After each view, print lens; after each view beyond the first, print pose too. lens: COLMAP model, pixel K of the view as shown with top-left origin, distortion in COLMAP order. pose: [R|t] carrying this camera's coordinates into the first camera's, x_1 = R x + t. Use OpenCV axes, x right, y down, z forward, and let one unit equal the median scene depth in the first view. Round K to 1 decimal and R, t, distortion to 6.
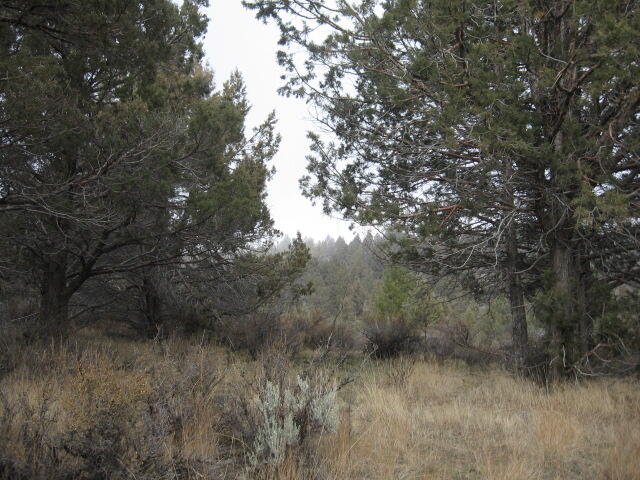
lens RADIAL K [[668.3, 0, 320.3], [0, 668.3, 239.6], [0, 0, 1]] dist [-0.117642, 0.000000]
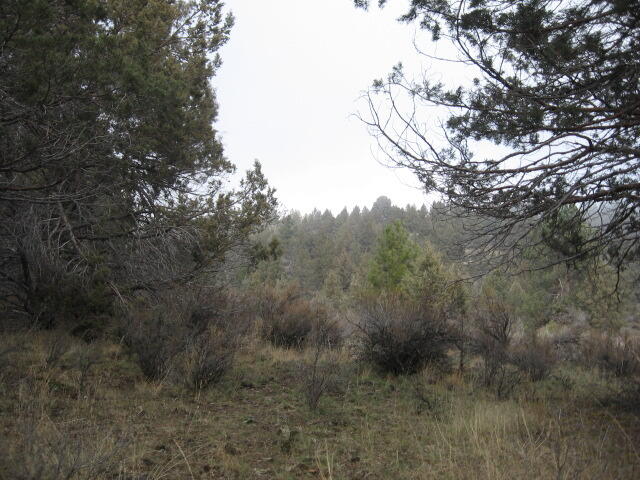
lens RADIAL K [[668.3, 0, 319.7], [0, 668.3, 240.5], [0, 0, 1]] dist [-0.117642, 0.000000]
pose [[0.999763, 0.011325, 0.018598, 0.015602], [-0.012065, 0.999119, 0.040188, 0.036361], [-0.018126, -0.040403, 0.999019, 0.348365]]
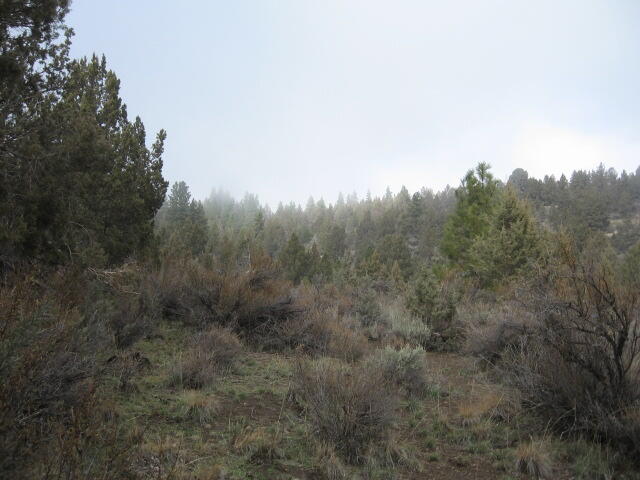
lens RADIAL K [[668.3, 0, 318.7], [0, 668.3, 240.4], [0, 0, 1]] dist [-0.117642, 0.000000]
pose [[0.981518, -0.028403, -0.189252, 0.171578], [0.041081, 0.997142, 0.063411, 0.097478], [0.186910, -0.070014, 0.979879, 0.809723]]
